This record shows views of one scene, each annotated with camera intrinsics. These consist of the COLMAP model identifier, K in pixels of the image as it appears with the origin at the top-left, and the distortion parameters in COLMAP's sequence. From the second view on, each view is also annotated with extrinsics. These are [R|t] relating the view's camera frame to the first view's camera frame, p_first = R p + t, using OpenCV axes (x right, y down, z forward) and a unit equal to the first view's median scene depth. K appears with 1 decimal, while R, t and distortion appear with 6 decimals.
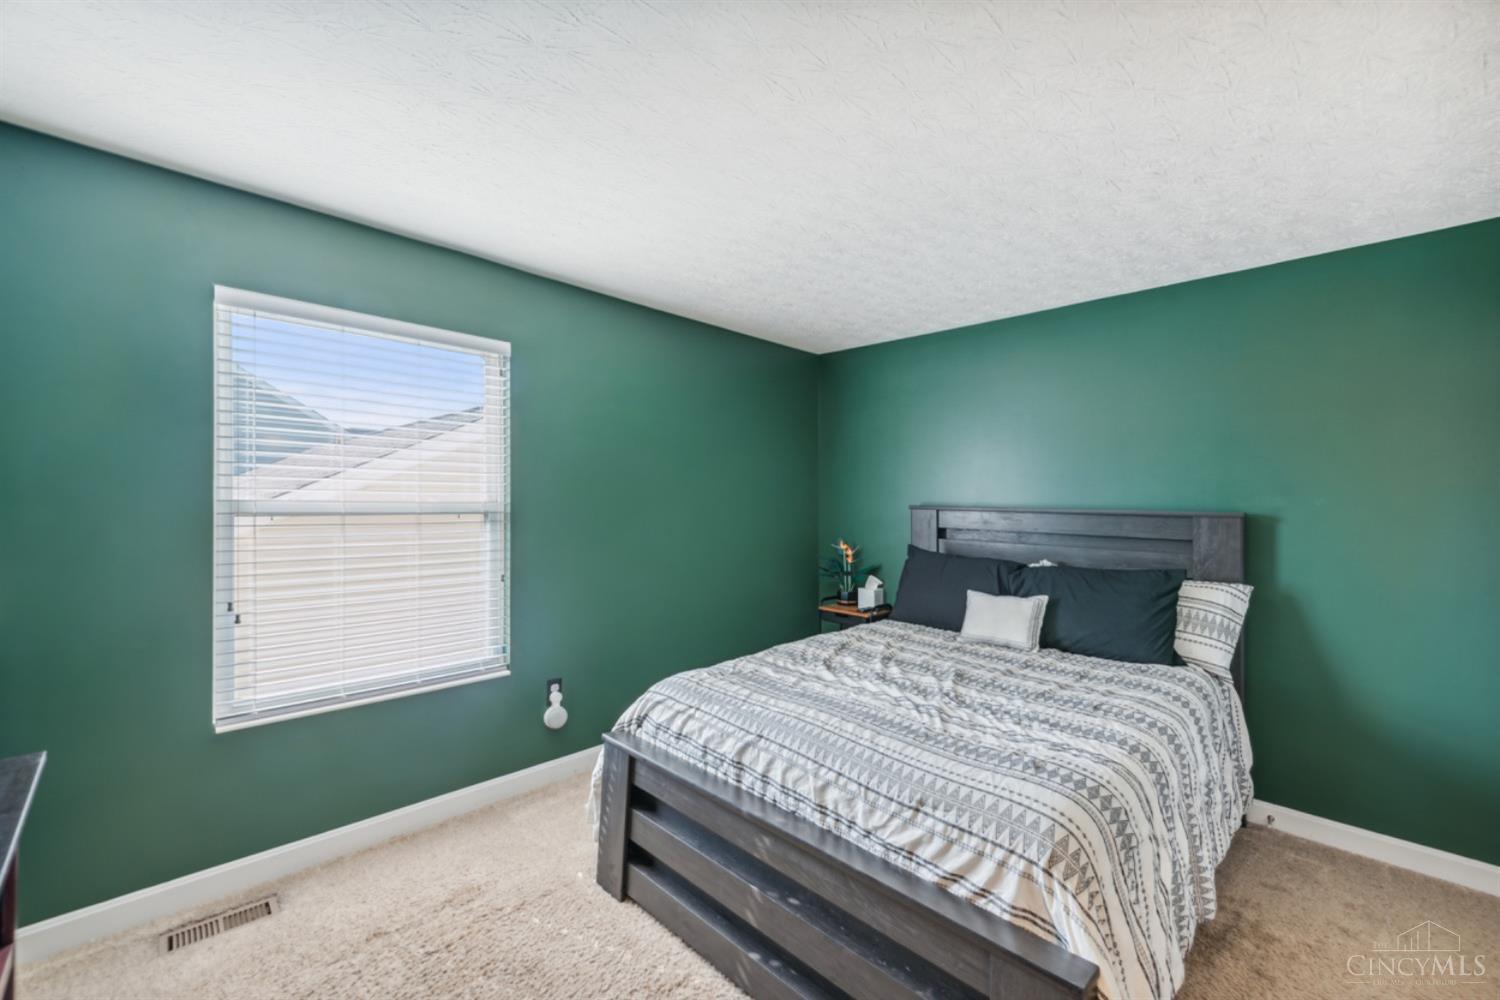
lens RADIAL K [[613.2, 0, 751.2], [0, 613.2, 500.8], [0, 0, 1]] dist [0.012227, -0.004383]
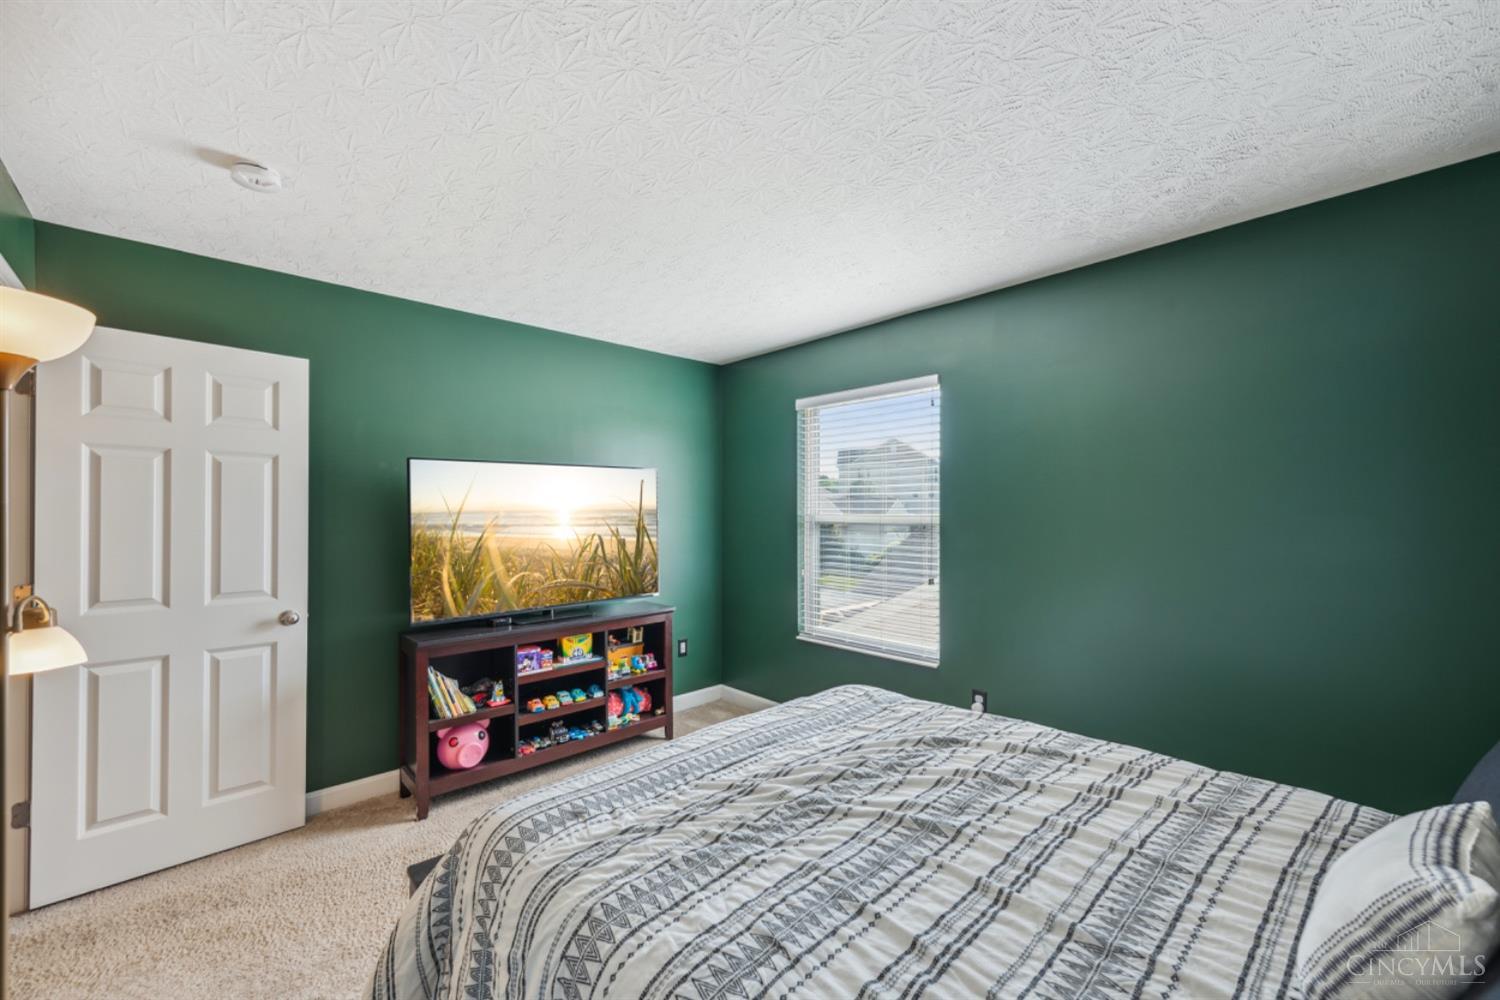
lens RADIAL K [[613.2, 0, 756.4], [0, 613.2, 507.6], [0, 0, 1]] dist [0.012227, -0.004383]
pose [[-0.060167, -0.017310, -0.998038, 0.942346], [0.005992, 0.999825, -0.017703, 0.006366], [0.998170, -0.007046, -0.060053, 0.916044]]
